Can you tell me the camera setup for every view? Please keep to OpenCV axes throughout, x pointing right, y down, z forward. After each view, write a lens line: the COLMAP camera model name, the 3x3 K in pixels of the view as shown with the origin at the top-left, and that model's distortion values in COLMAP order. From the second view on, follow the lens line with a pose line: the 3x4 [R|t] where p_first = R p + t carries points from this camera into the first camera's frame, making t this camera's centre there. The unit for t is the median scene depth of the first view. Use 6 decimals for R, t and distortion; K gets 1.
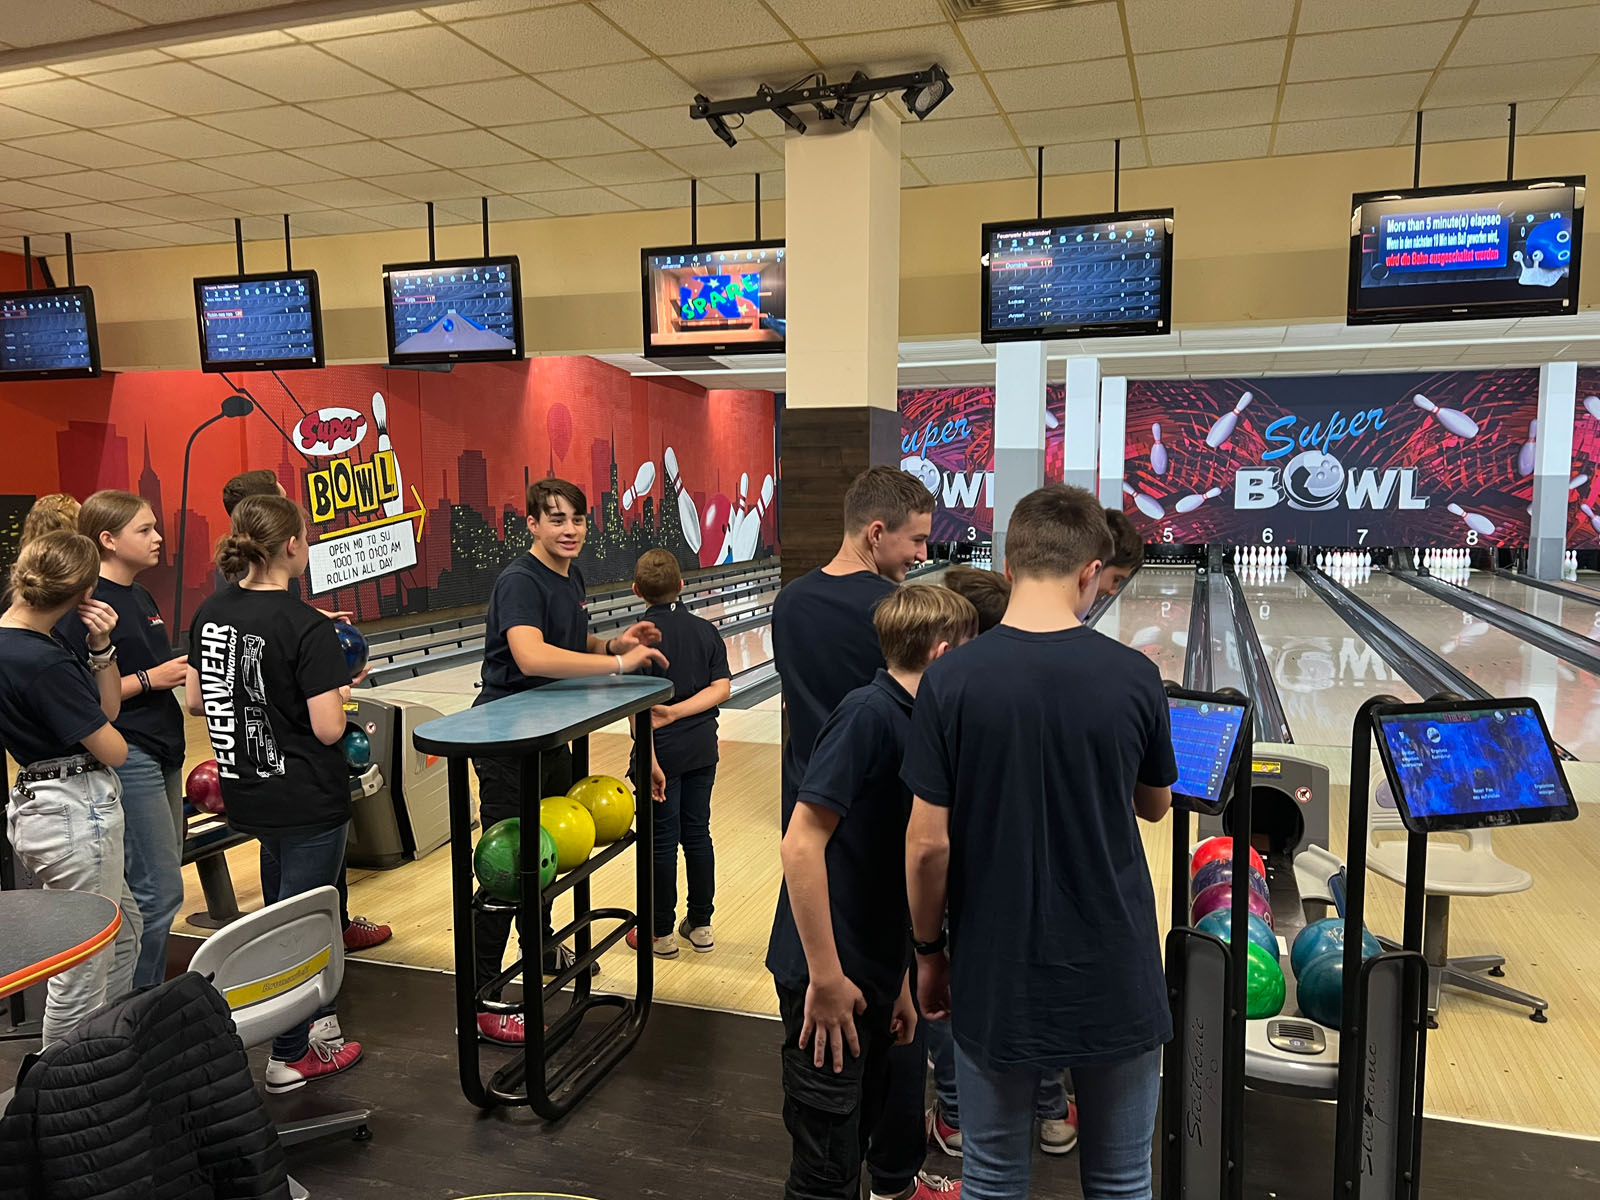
lens RADIAL K [[1224.4, 0, 800.0], [0, 1224.4, 600.0], [0, 0, 1]] dist [0.055835, -0.059886]
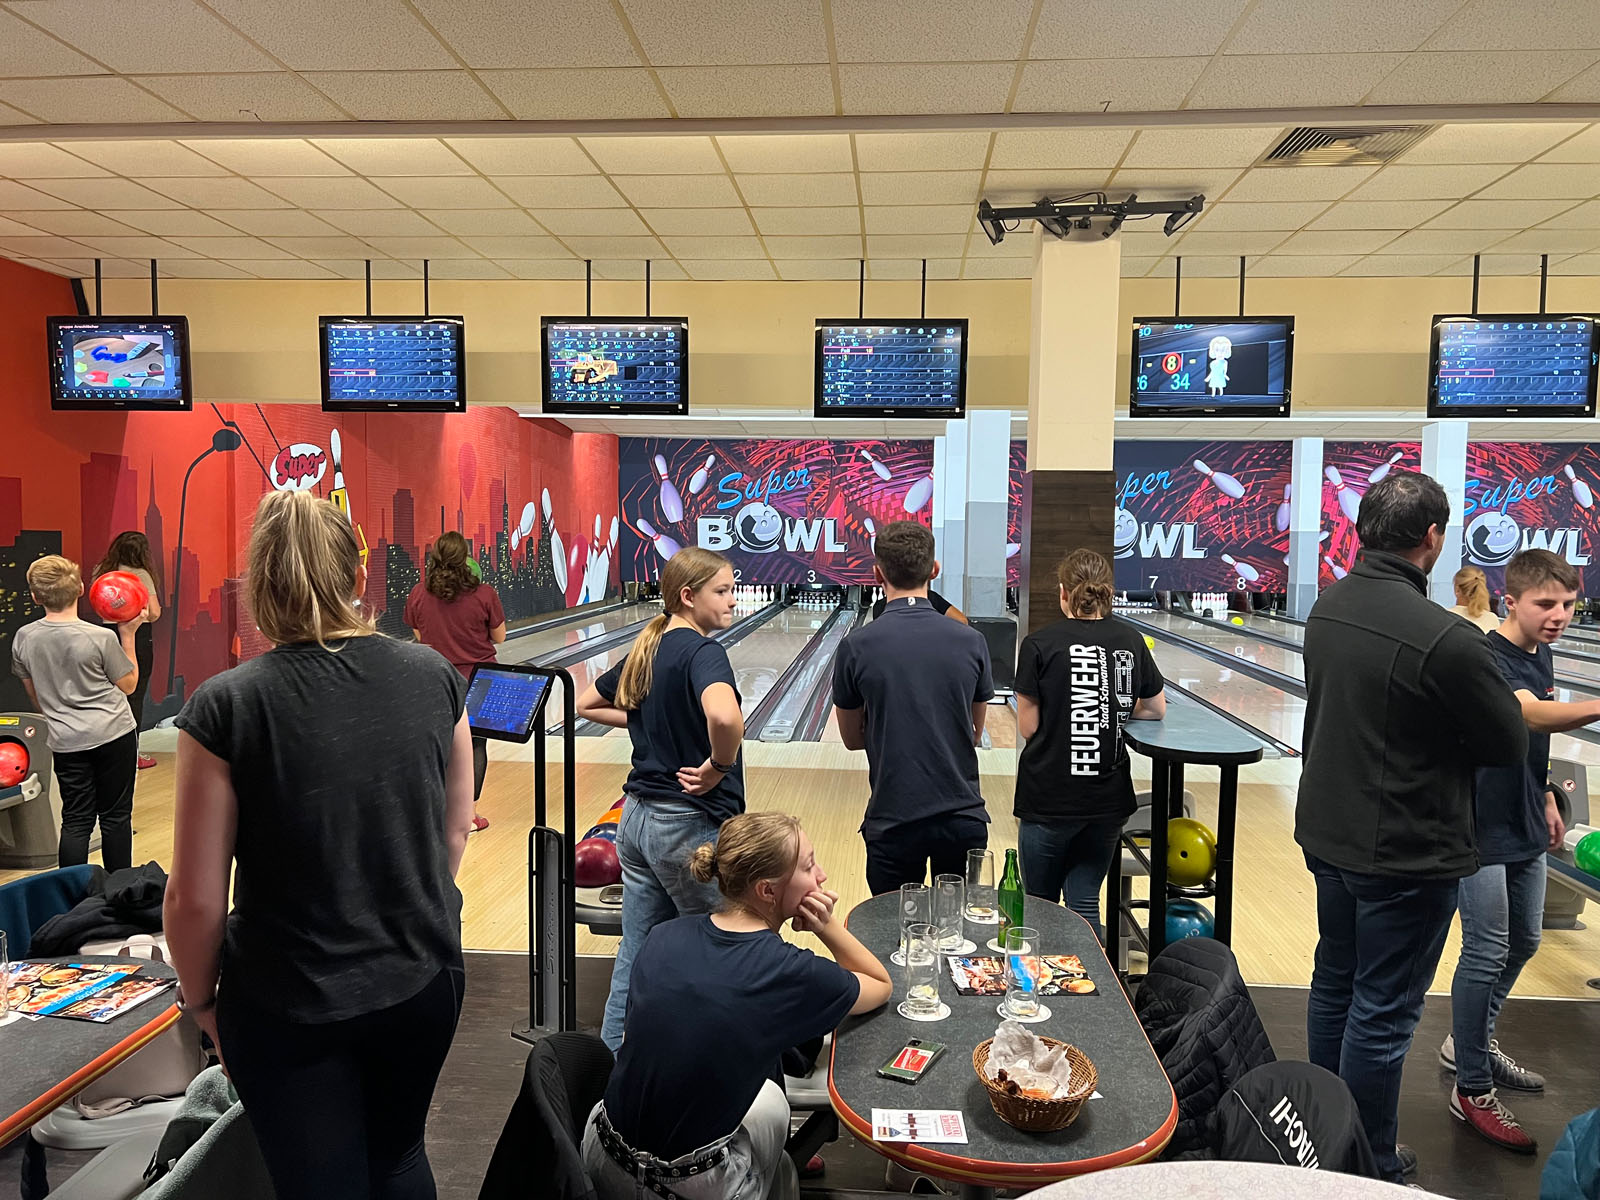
lens RADIAL K [[1208.4, 0, 800.0], [0, 1208.4, 600.0], [0, 0, 1]] dist [0.045343, -0.002439]
pose [[0.972835, 0.002937, 0.231482, -0.127767], [0.004998, 0.999420, -0.033688, 0.001746], [-0.231447, 0.033930, 0.972256, -0.016858]]
